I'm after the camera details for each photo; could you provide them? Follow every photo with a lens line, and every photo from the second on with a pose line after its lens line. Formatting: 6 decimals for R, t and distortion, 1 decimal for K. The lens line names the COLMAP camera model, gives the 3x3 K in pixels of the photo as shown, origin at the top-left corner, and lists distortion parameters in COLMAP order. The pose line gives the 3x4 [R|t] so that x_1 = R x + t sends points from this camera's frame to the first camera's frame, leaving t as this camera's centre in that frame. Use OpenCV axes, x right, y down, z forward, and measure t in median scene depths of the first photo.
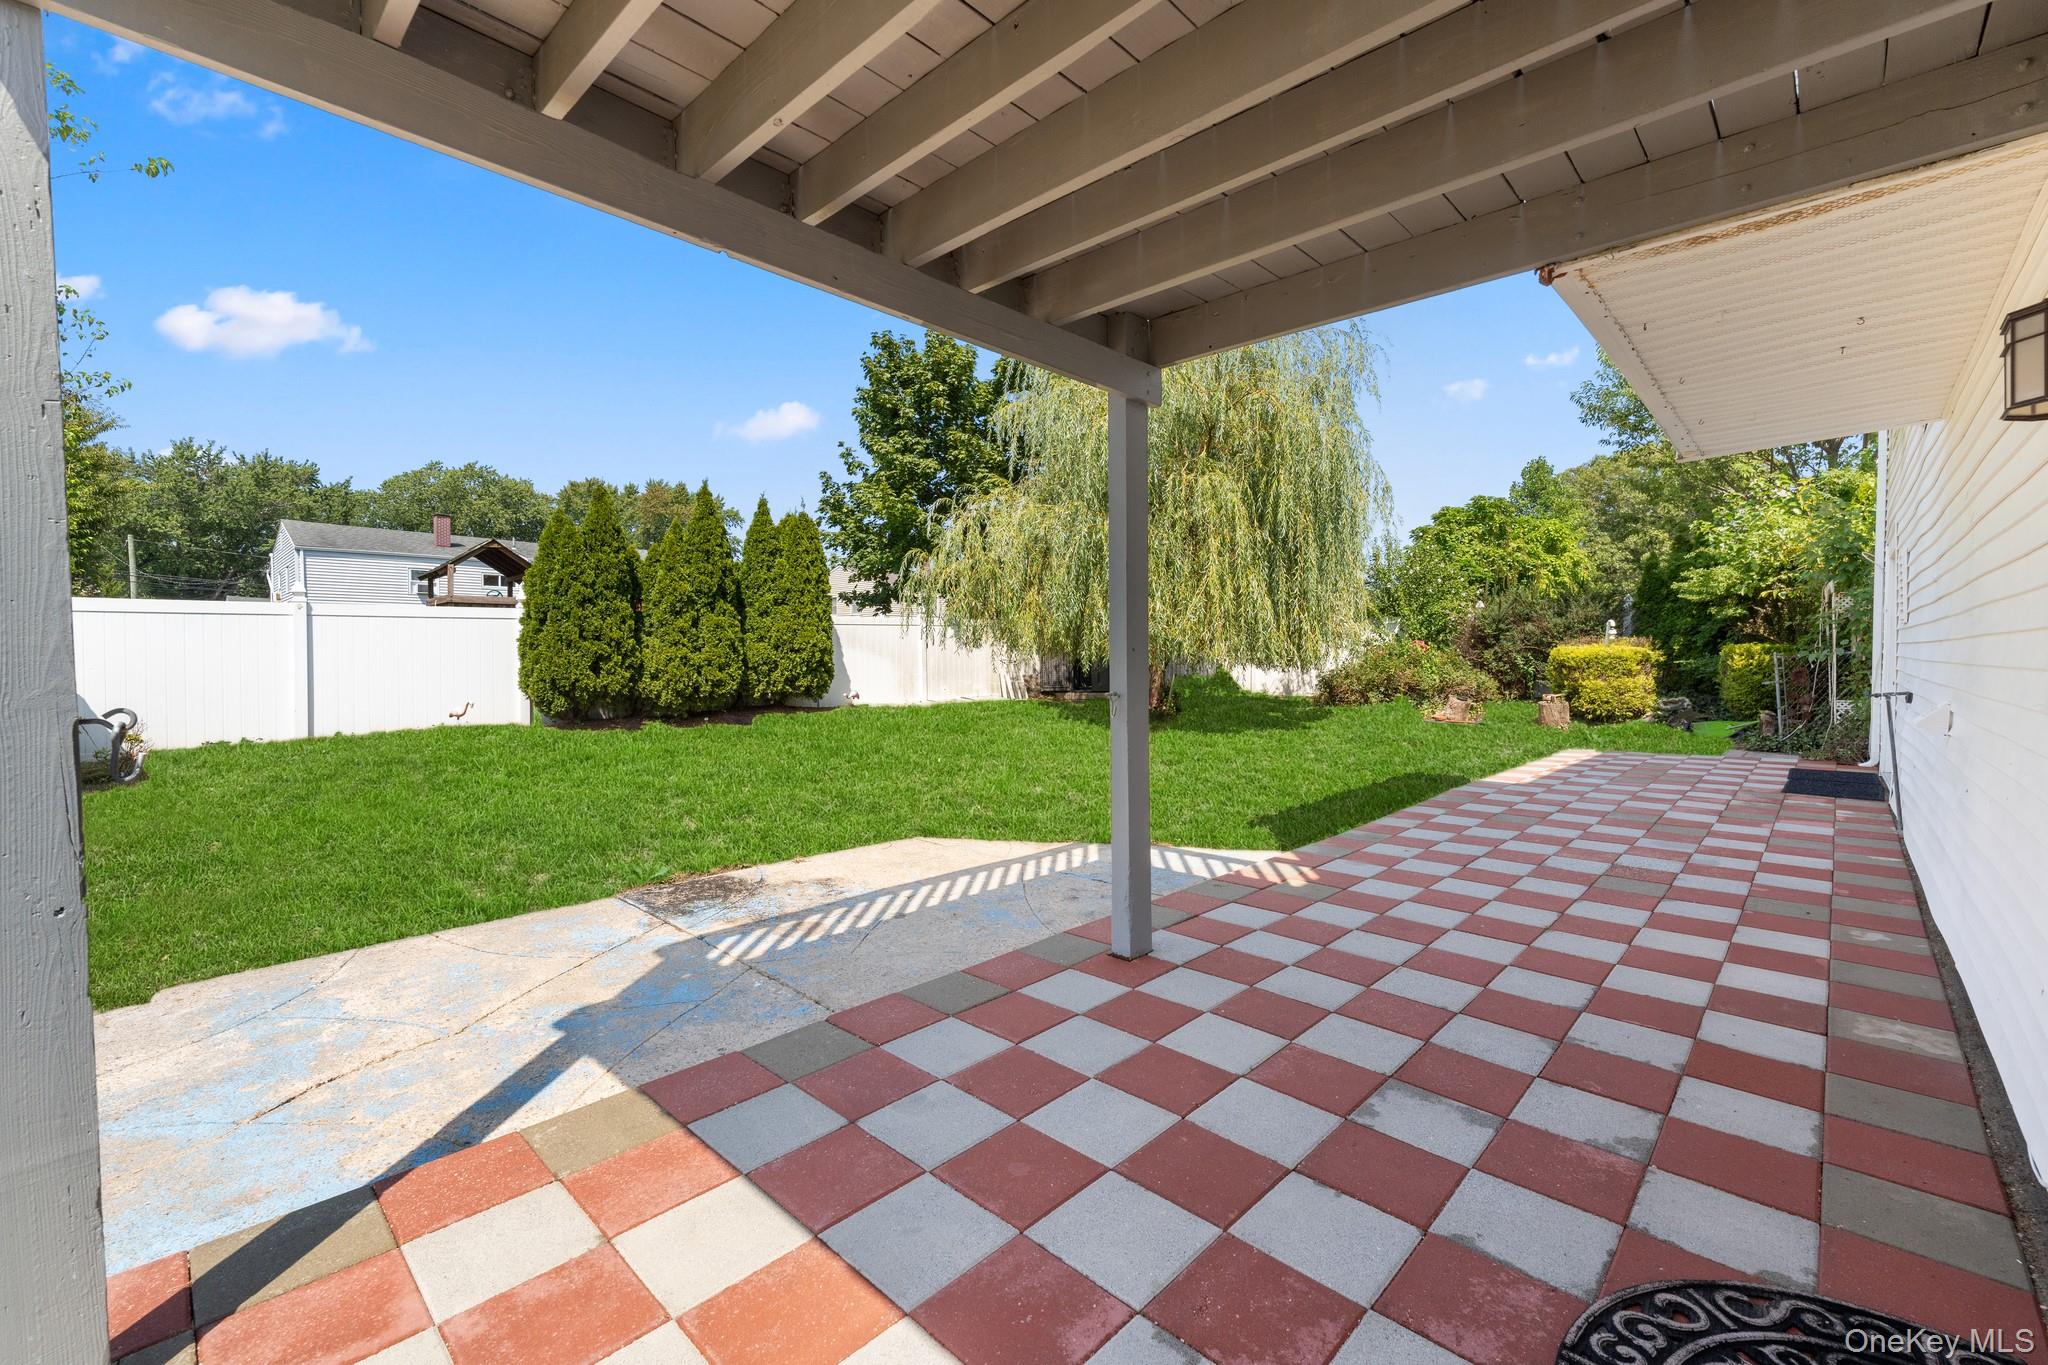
lens RADIAL K [[853.5, 0, 1024.2], [0, 853.5, 653.7], [0, 0, 1]] dist [0.000265, -0.000081]
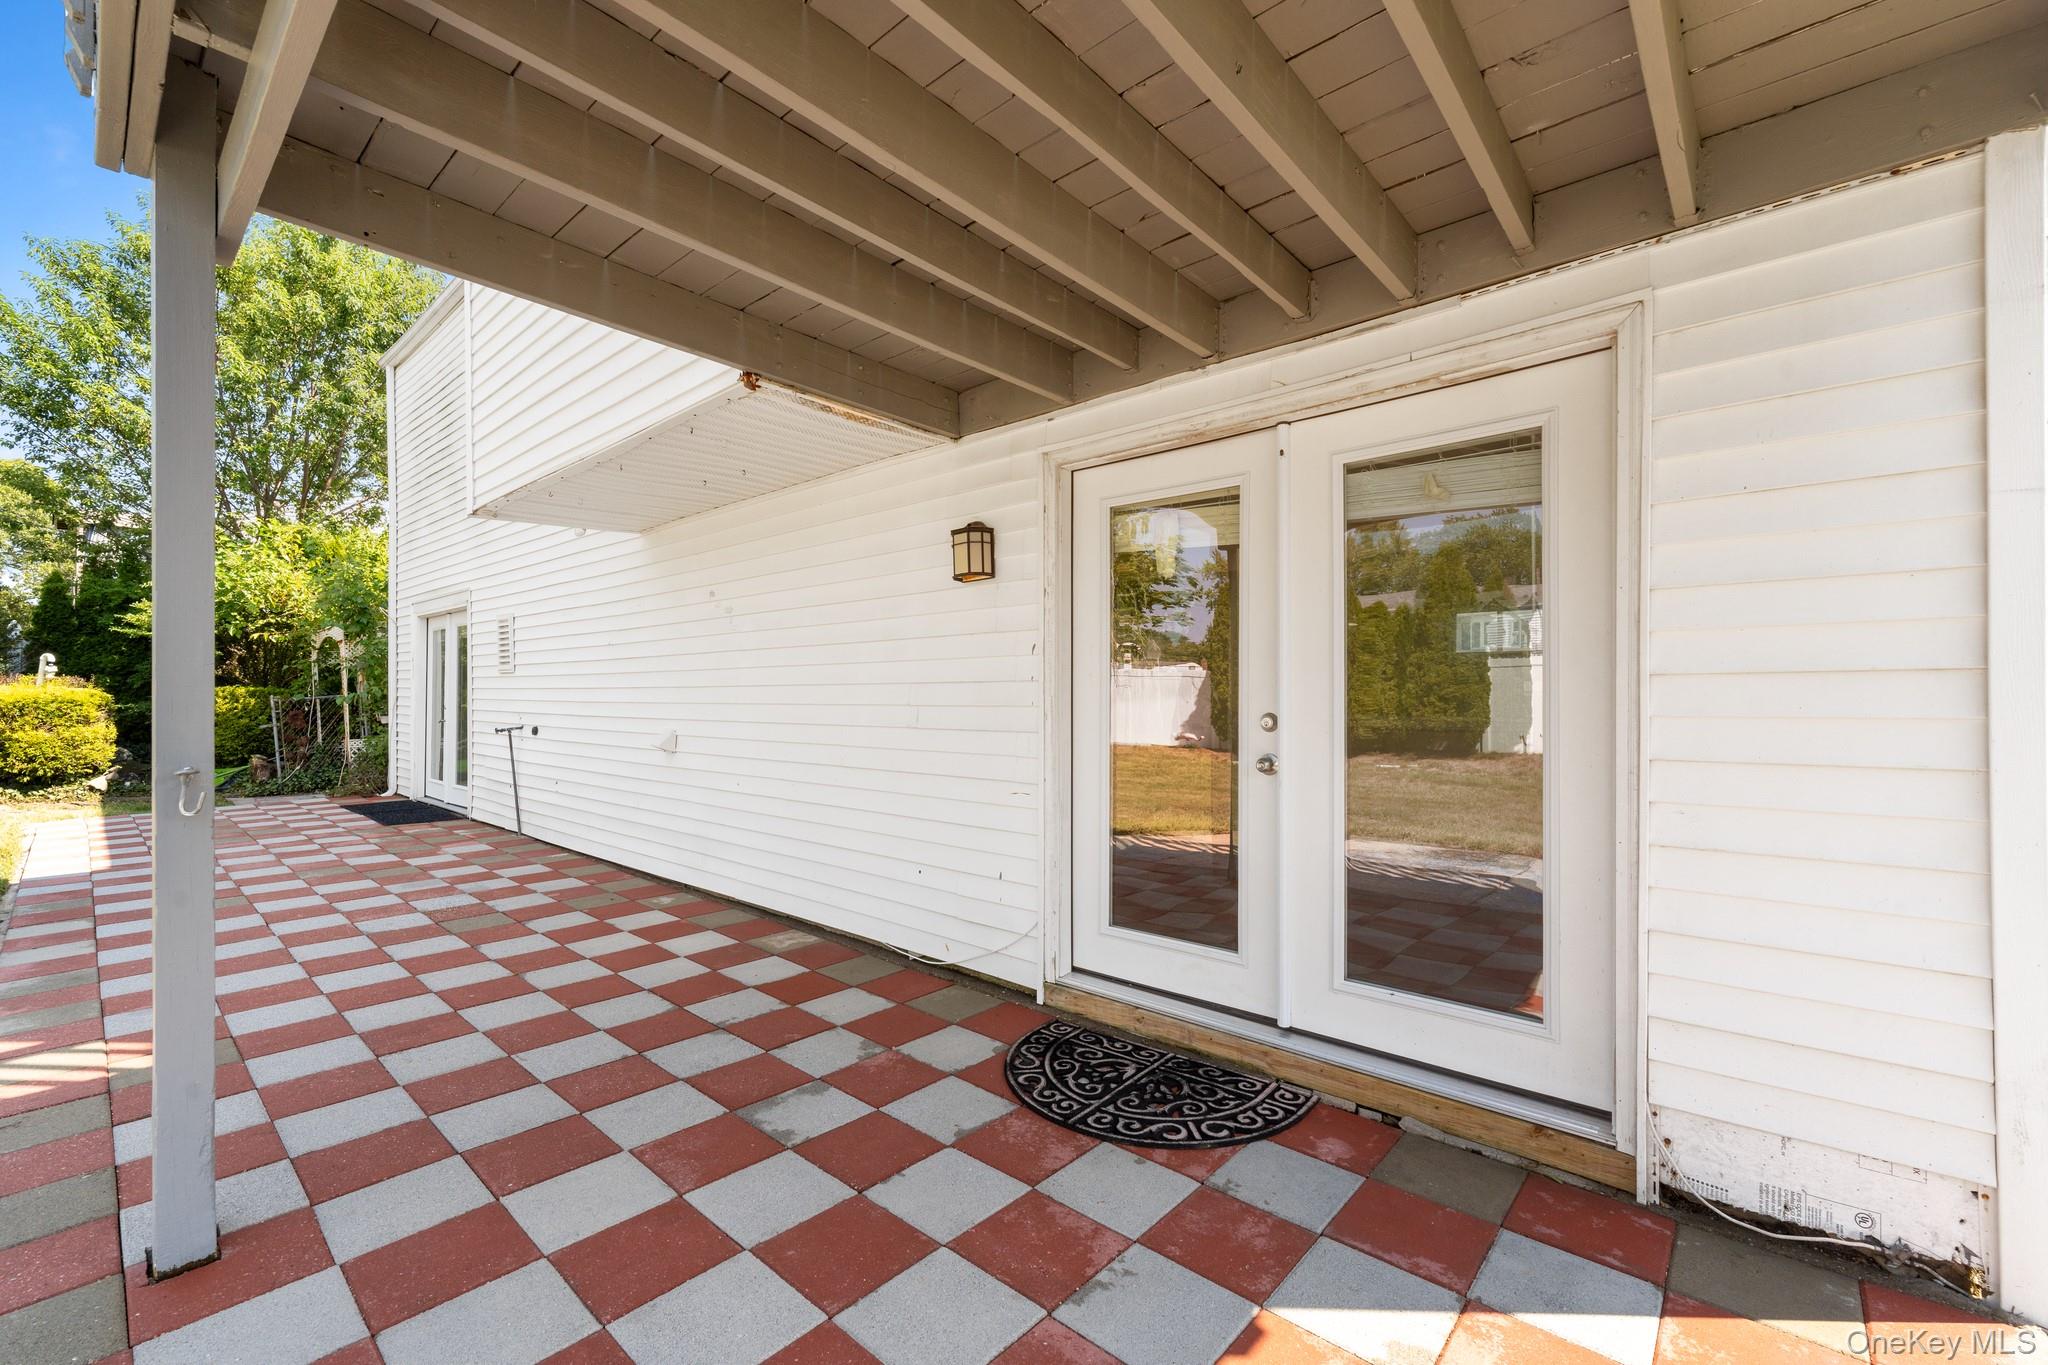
lens RADIAL K [[840.1, 0, 1026.2], [0, 840.1, 674.8], [0, 0, 1]] dist [0.001098, -0.000167]
pose [[-0.040492, 0.028717, 0.998767, -0.470349], [-0.001624, 0.999584, -0.028806, 0.003473], [-0.999179, -0.002788, -0.040428, 0.542474]]
